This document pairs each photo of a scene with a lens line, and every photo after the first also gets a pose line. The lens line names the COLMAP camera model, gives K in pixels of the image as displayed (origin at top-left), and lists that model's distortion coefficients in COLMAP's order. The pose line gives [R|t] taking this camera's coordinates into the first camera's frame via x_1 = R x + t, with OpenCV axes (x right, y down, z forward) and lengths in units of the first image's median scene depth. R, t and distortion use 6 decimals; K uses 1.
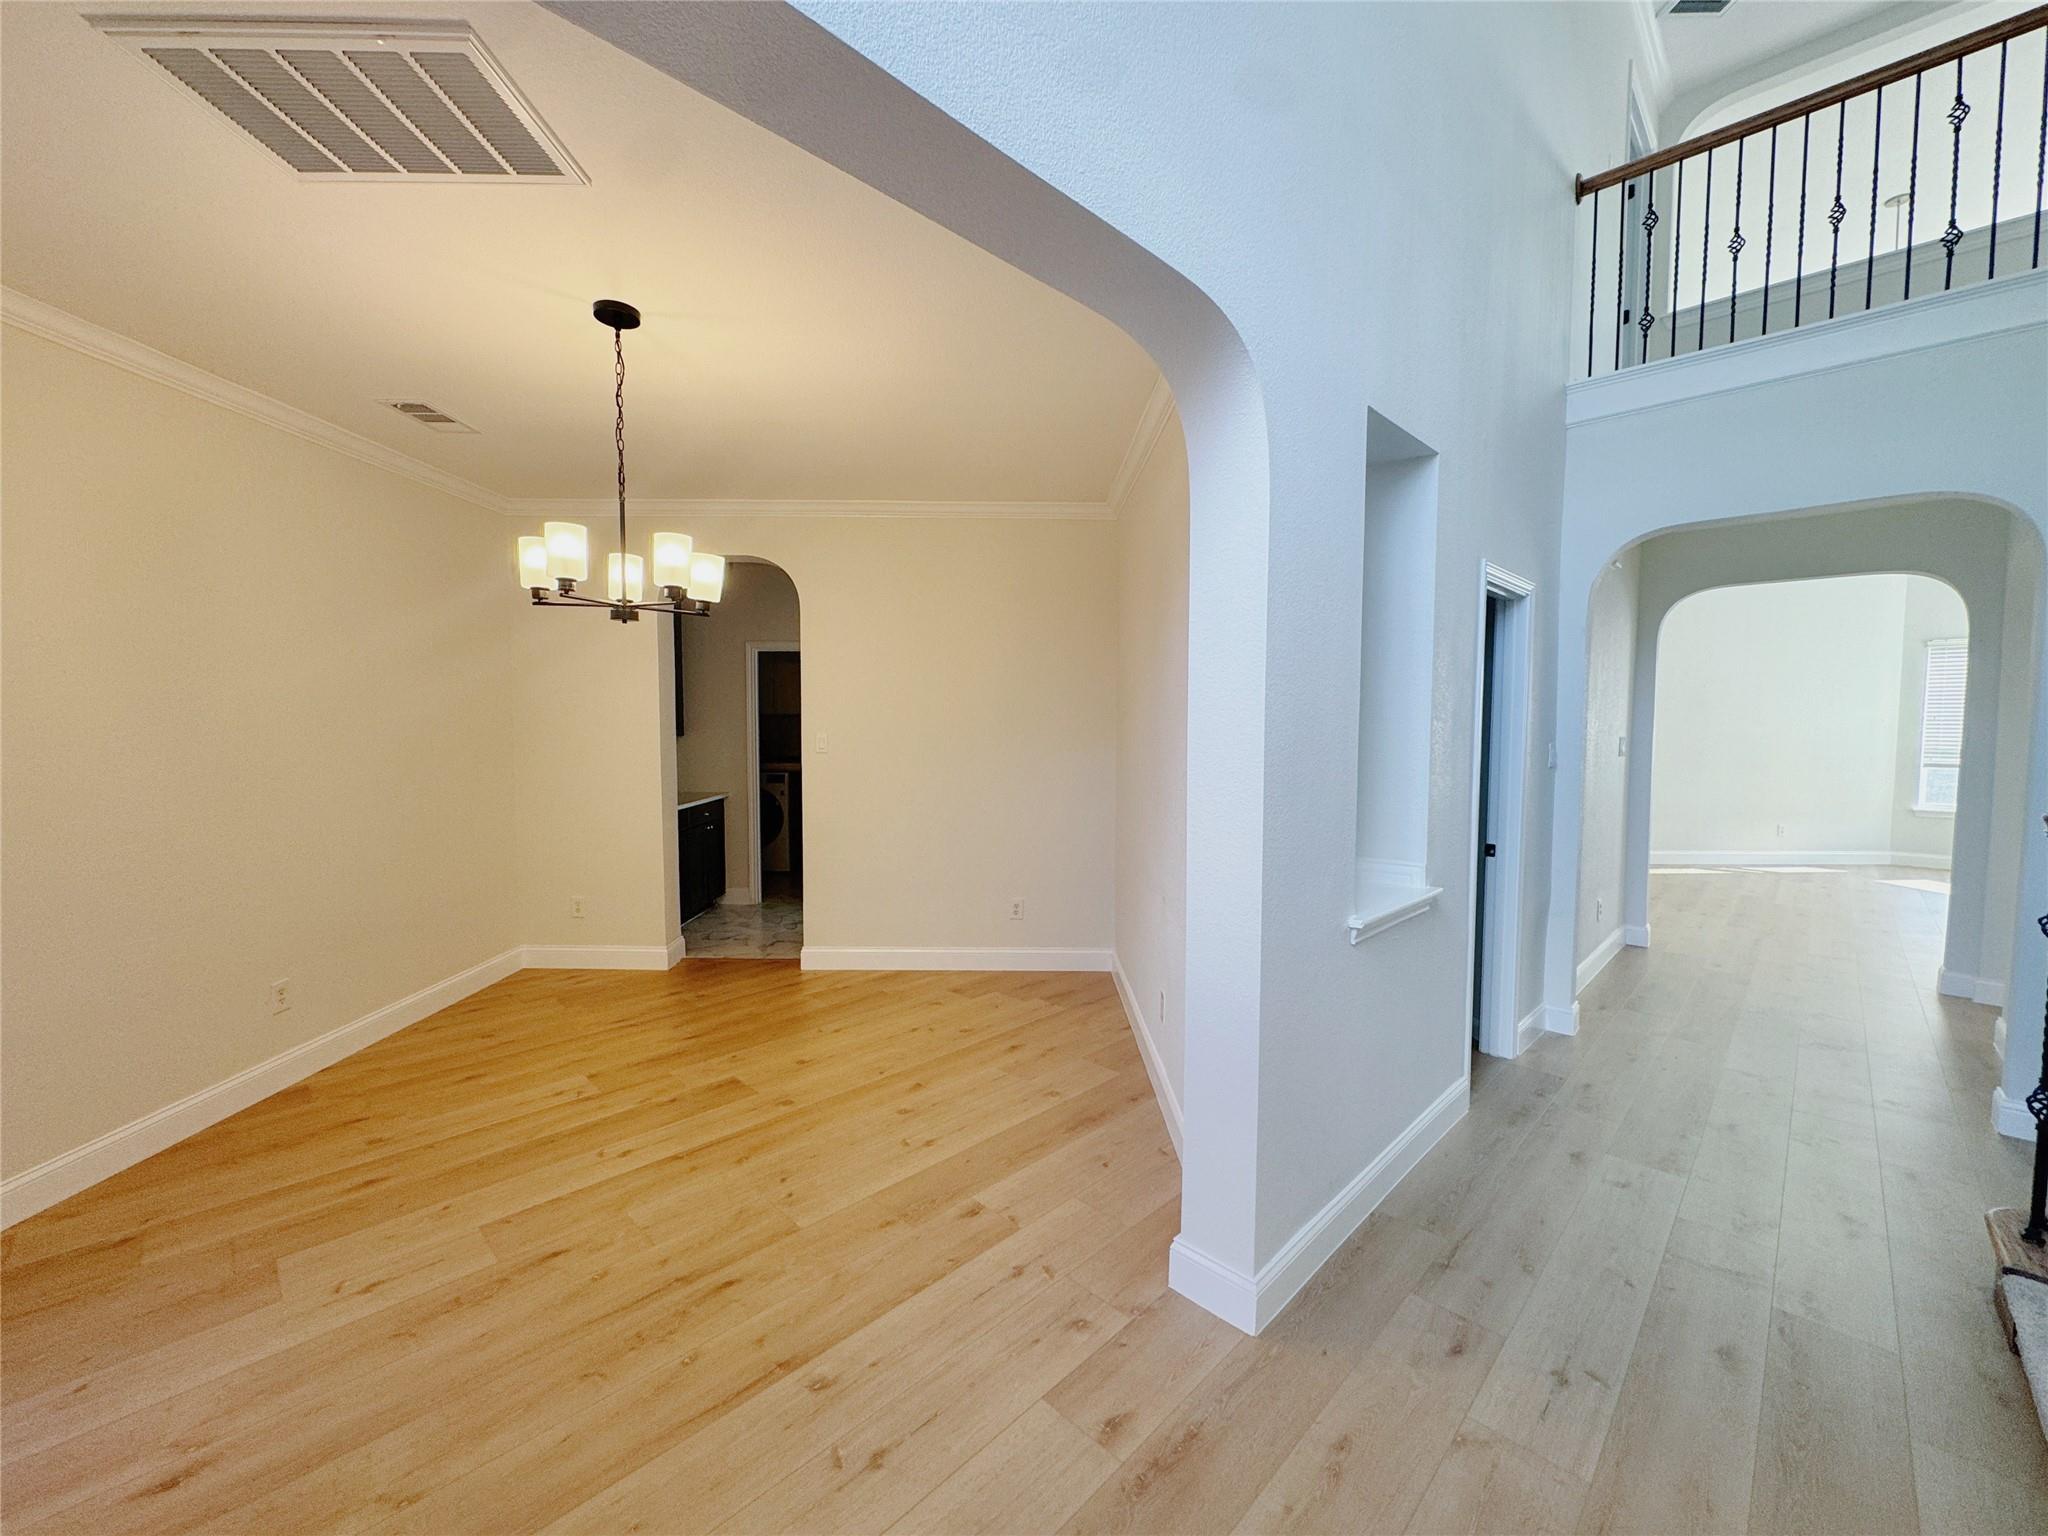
lens RADIAL K [[815.3, 0, 1020.6], [0, 815.3, 768.6], [0, 0, 1]] dist [-0.002179, 0.000673]
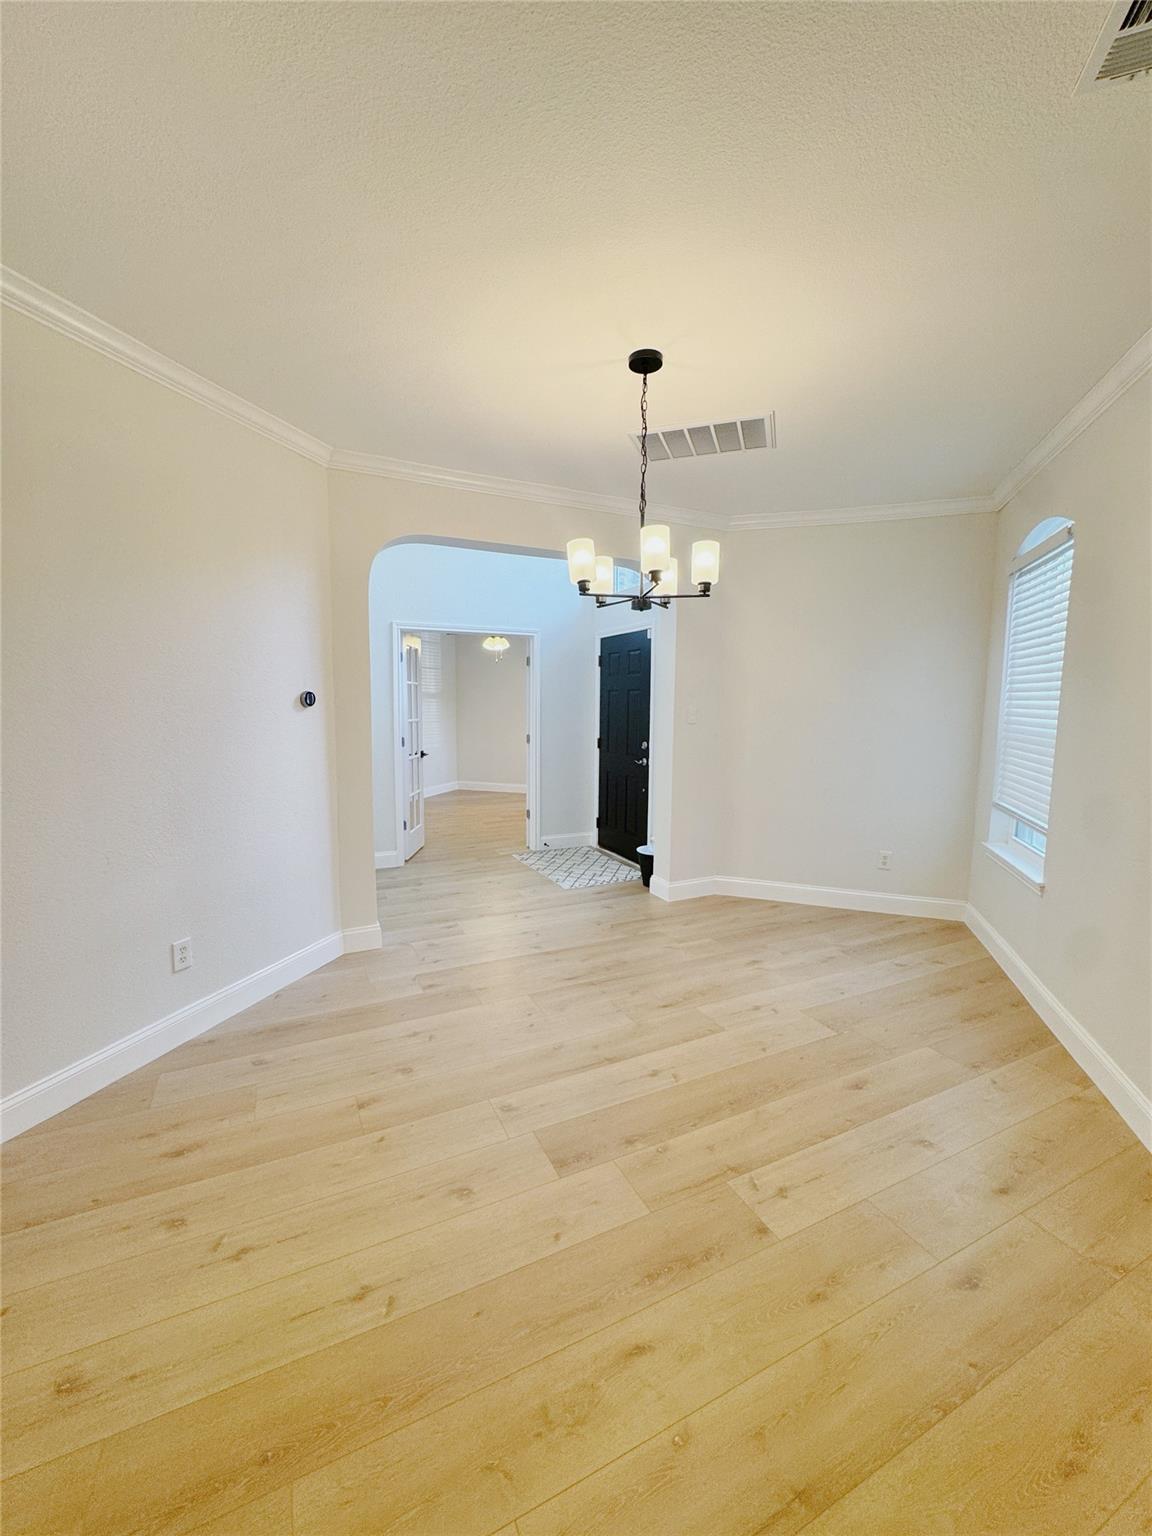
lens RADIAL K [[613.8, 0, 578.0], [0, 613.8, 767.7], [0, 0, 1]] dist [-0.002635, -0.000064]
pose [[-0.943100, -0.045806, 0.329340, -0.732873], [0.011337, 0.985461, 0.169525, -0.099142], [-0.332317, 0.163612, -0.928868, 1.993176]]
